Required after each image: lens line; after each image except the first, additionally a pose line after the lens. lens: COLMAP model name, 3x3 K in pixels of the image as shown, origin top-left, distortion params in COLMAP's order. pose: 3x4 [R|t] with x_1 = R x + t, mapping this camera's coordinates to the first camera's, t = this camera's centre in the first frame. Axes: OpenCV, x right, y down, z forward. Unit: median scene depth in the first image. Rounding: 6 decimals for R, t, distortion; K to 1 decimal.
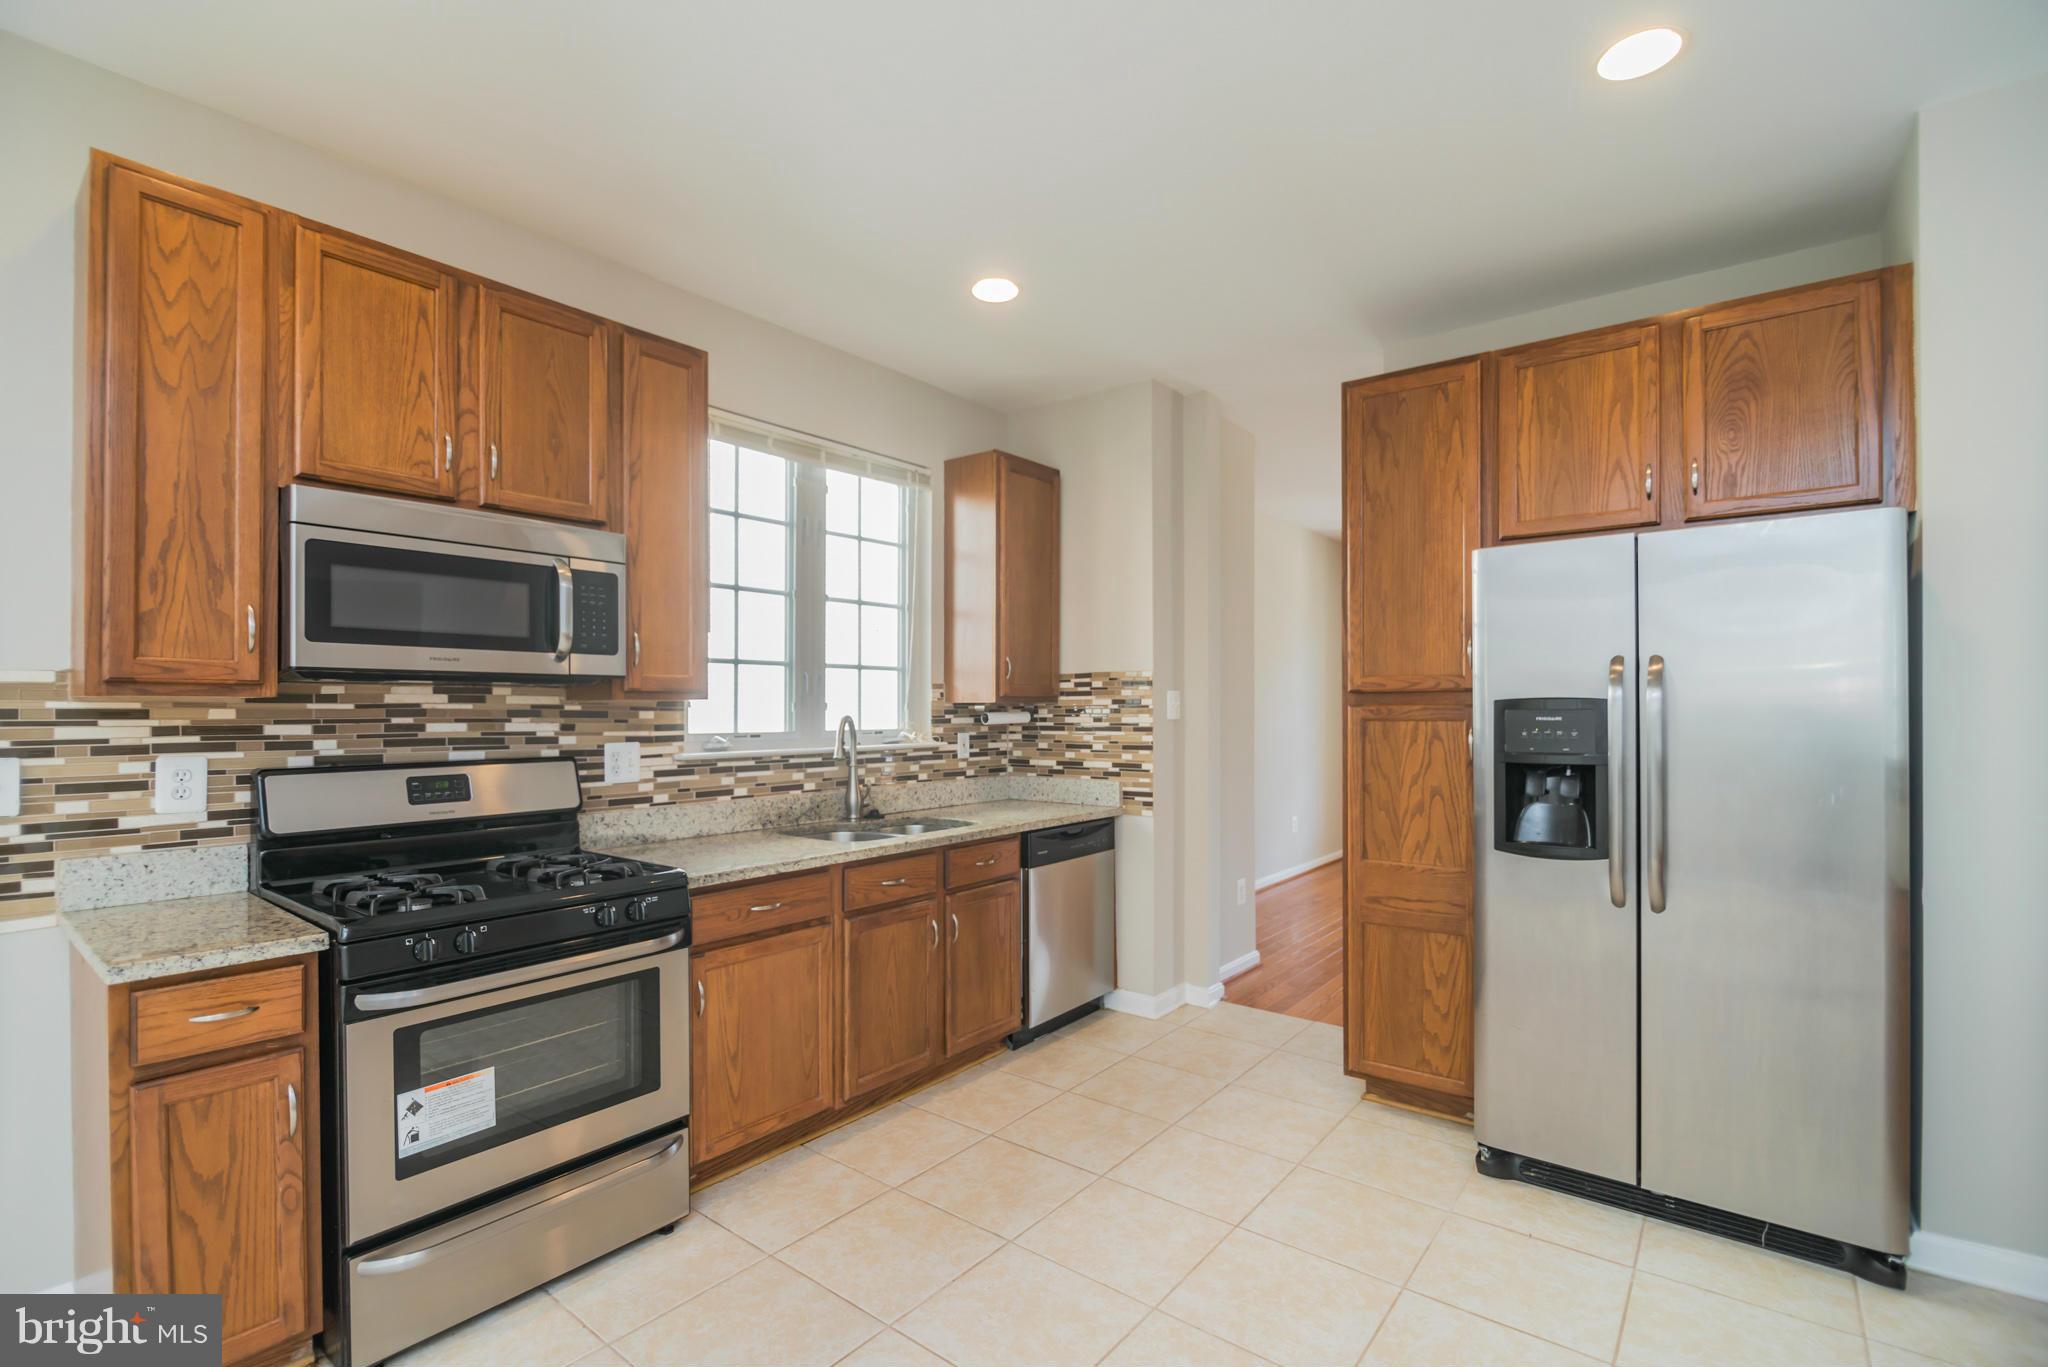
lens RADIAL K [[922.6, 0, 1008.5], [0, 922.6, 706.4], [0, 0, 1]] dist [-0.009916, -0.002075]
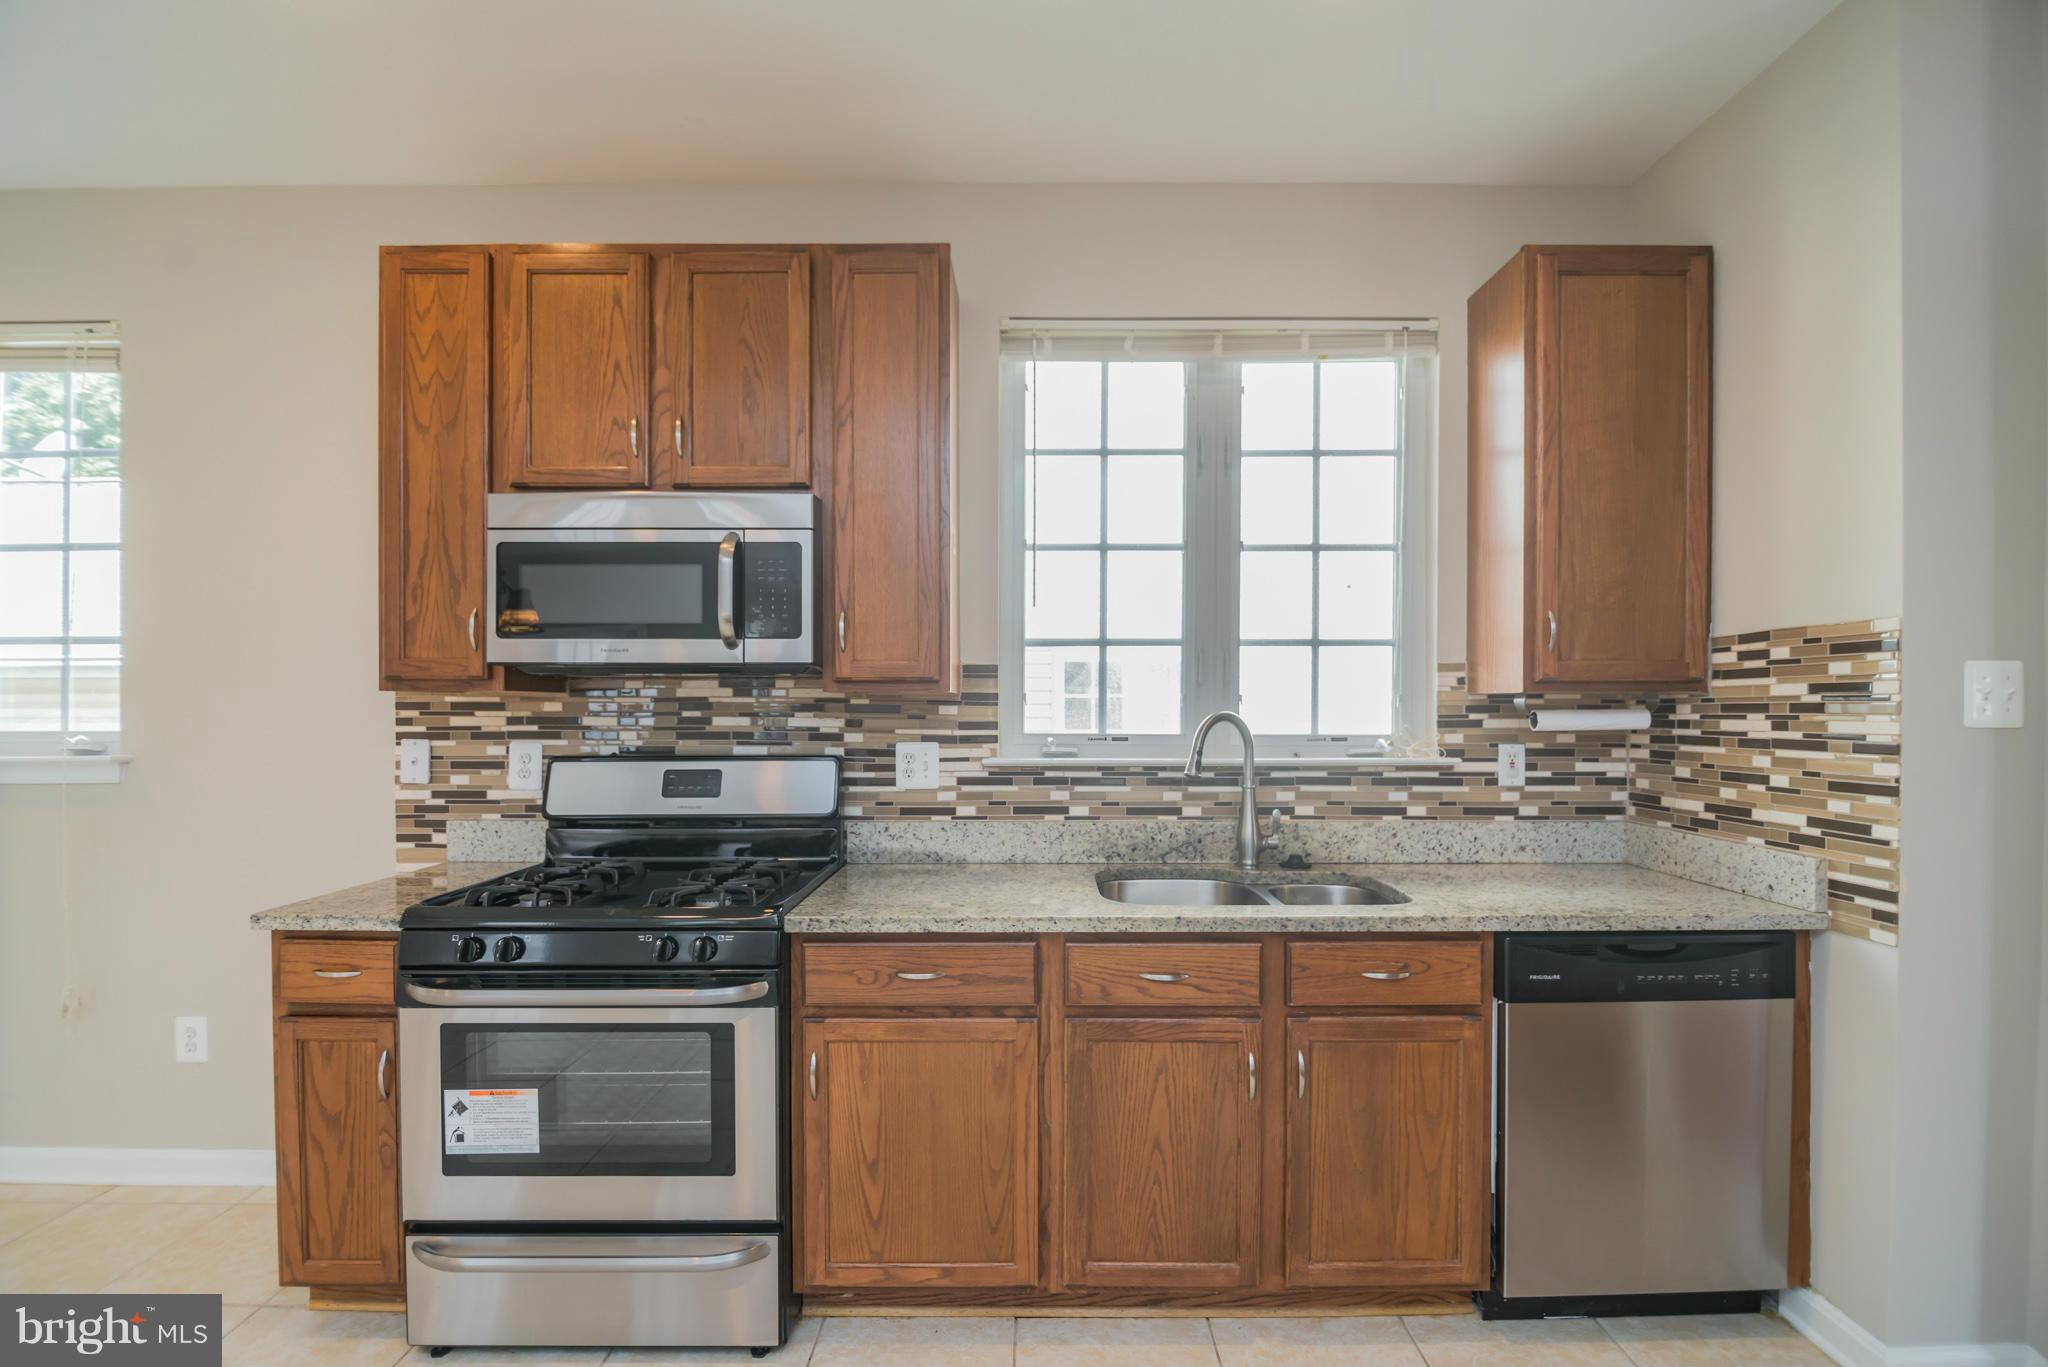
lens RADIAL K [[922.6, 0, 1038.8], [0, 922.6, 715.4], [0, 0, 1]] dist [-0.009916, -0.002075]
pose [[0.631528, 0.009067, -0.775300, 0.321997], [0.000264, 0.999929, 0.011909, 0.004333], [0.775353, -0.007725, 0.631481, 0.556750]]
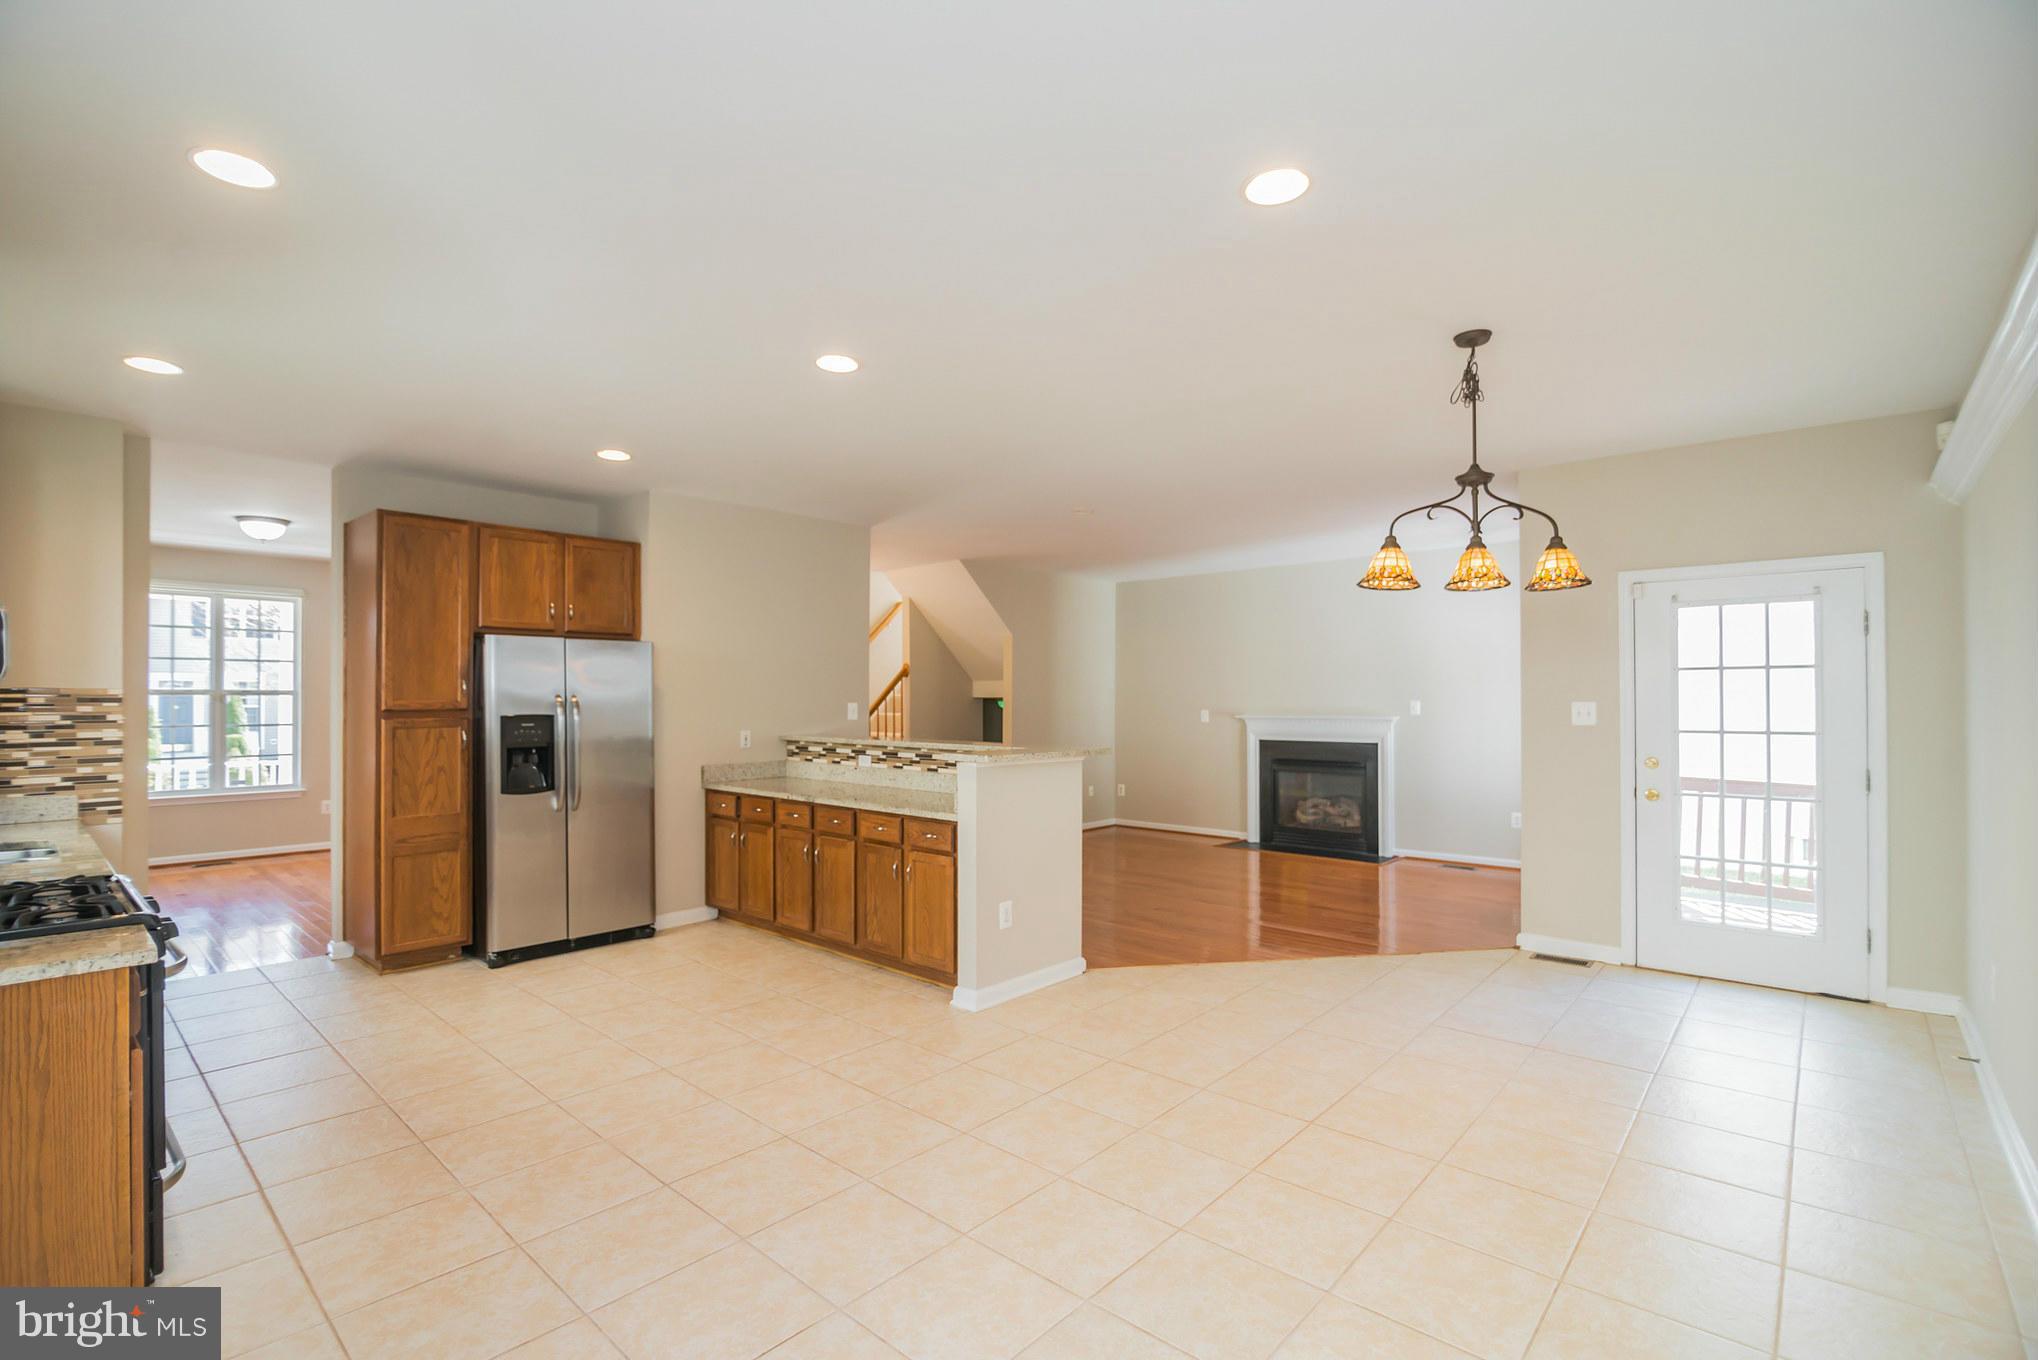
lens RADIAL K [[918.1, 0, 1015.8], [0, 918.1, 688.1], [0, 0, 1]] dist [-0.009916, -0.002075]
pose [[0.051629, 0.015188, 0.998551, -1.179325], [-0.000514, 0.999885, -0.015181, -0.032654], [-0.998666, 0.000271, 0.051631, -0.148529]]
